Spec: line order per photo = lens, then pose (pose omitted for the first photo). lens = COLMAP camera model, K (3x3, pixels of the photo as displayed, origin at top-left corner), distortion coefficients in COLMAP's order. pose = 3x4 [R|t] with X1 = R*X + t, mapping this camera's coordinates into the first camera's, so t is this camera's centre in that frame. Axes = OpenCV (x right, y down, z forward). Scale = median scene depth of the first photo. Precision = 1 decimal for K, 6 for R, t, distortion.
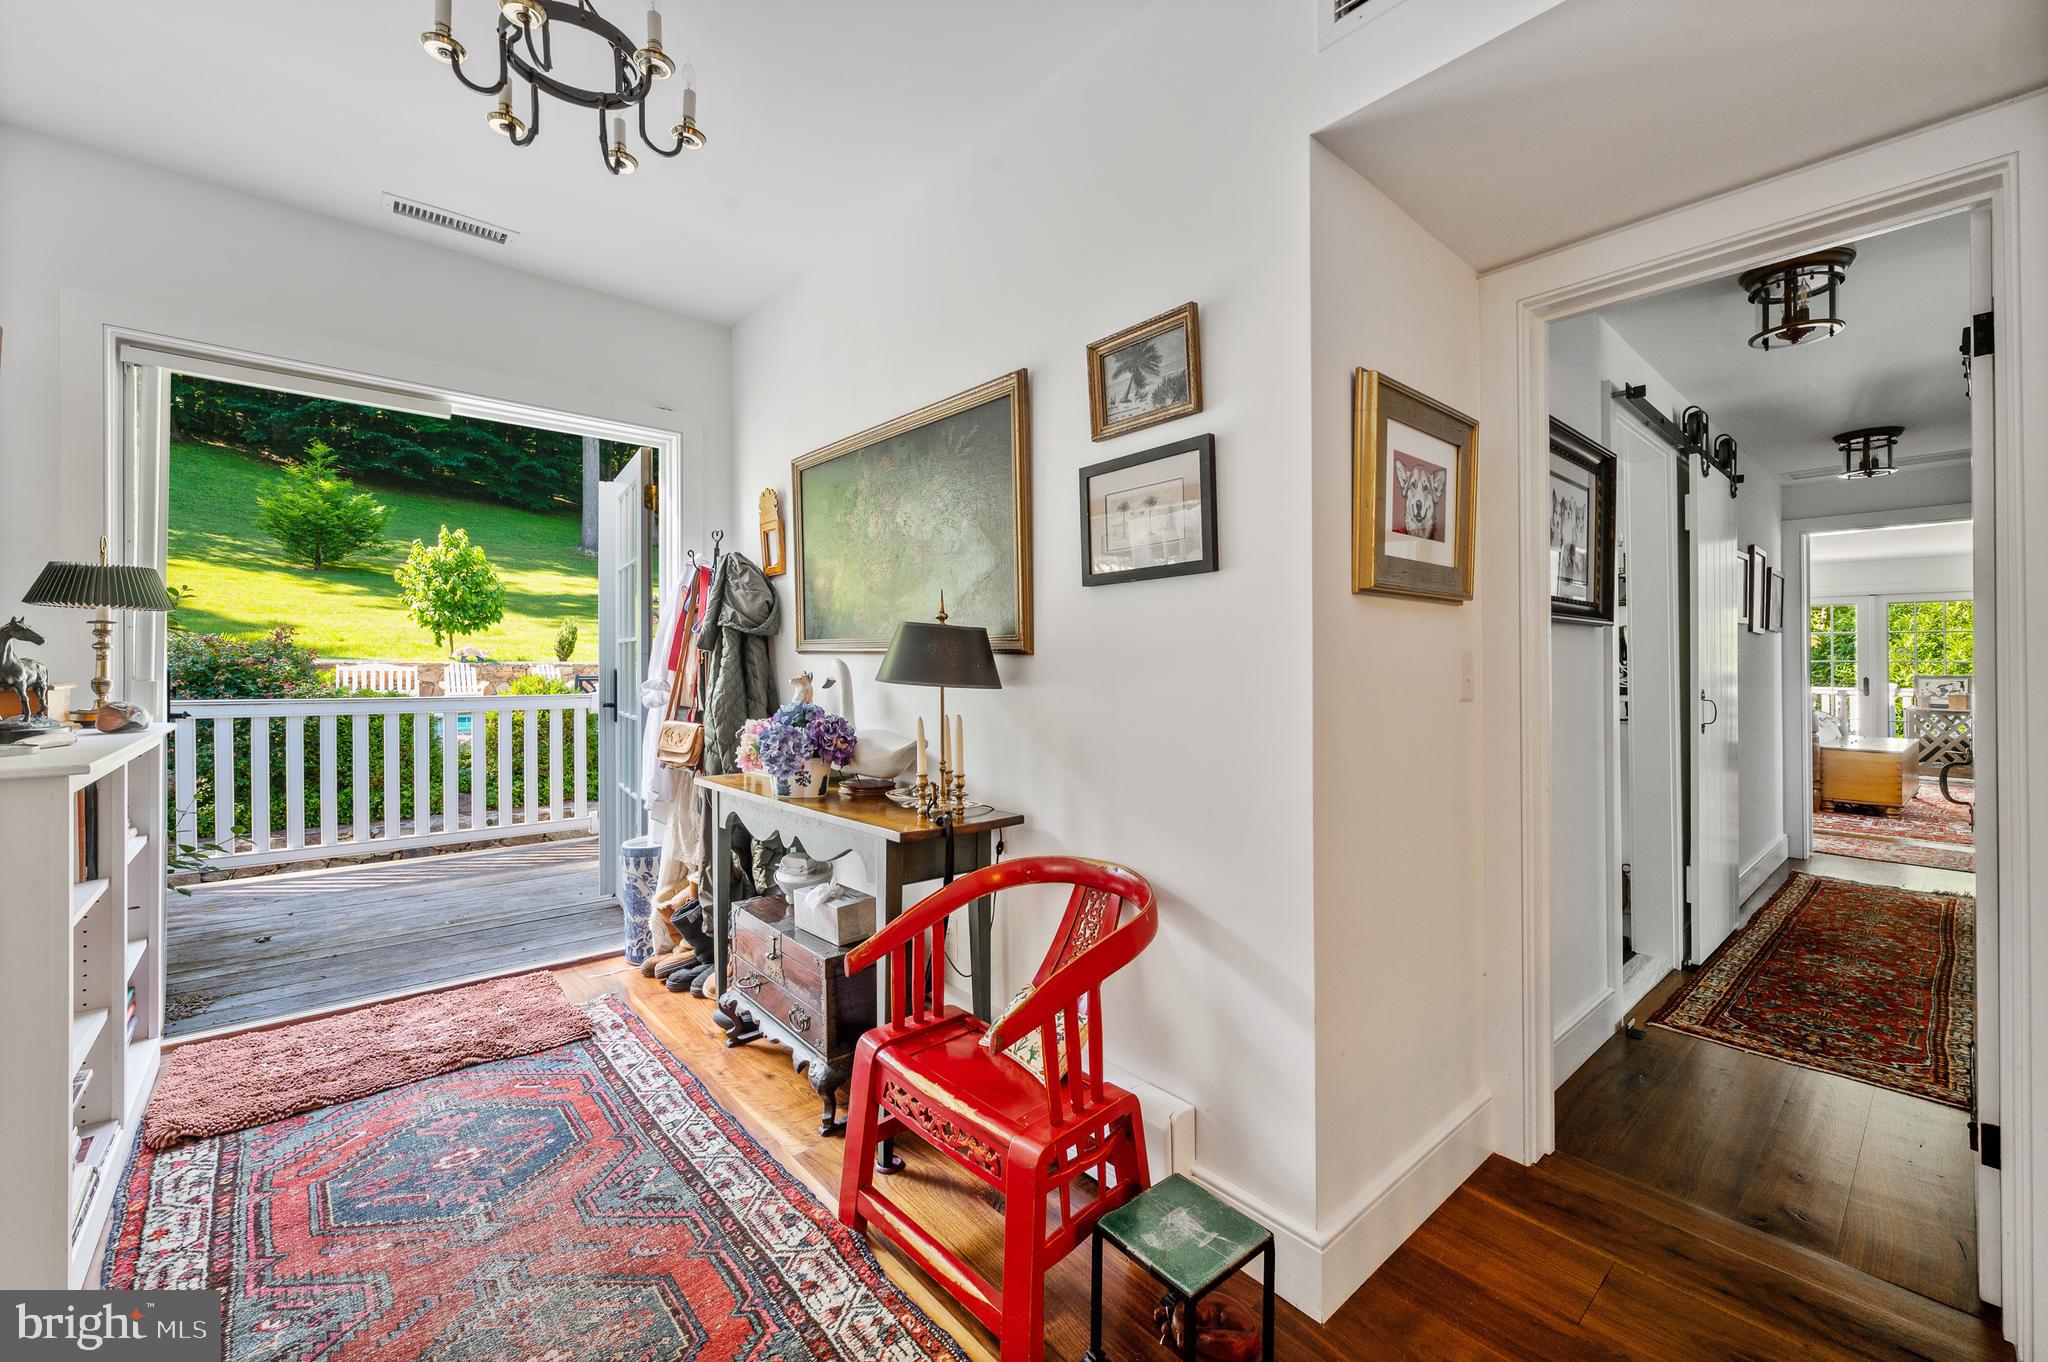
lens RADIAL K [[826.3, 0, 1027.1], [0, 826.3, 669.8], [0, 0, 1]] dist [-0.002328, 0.000401]
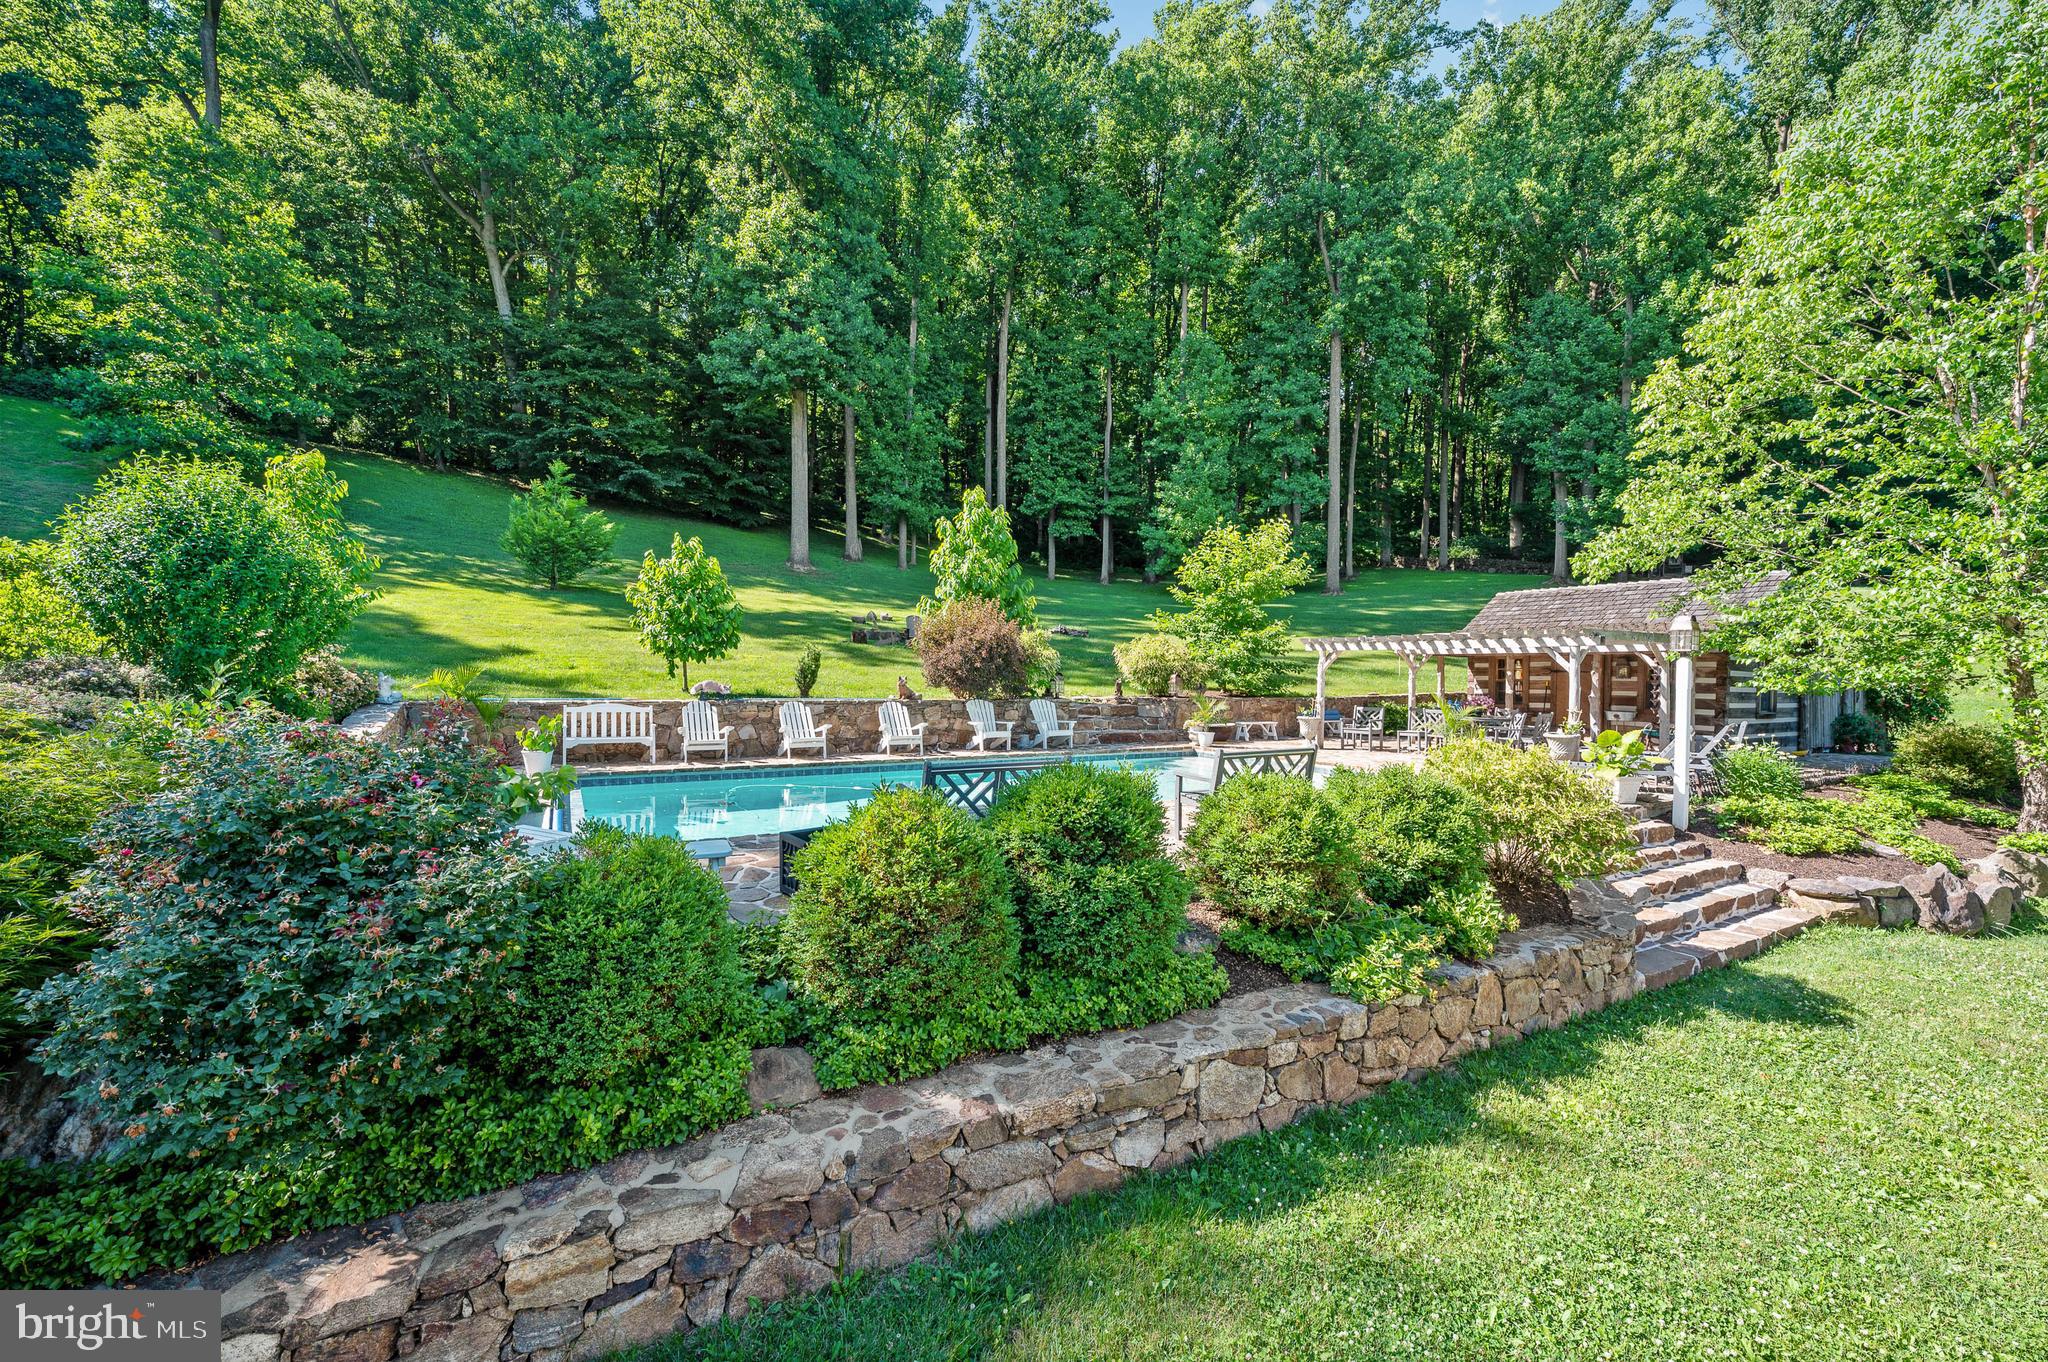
lens RADIAL K [[826.3, 0, 1022.4], [0, 826.3, 687.9], [0, 0, 1]] dist [-0.002328, 0.000401]
pose [[0.979982, 0.005819, -0.199001, -0.189416], [-0.004132, 0.999952, 0.008892, -0.025476], [0.199044, -0.007892, 0.979959, 0.237987]]
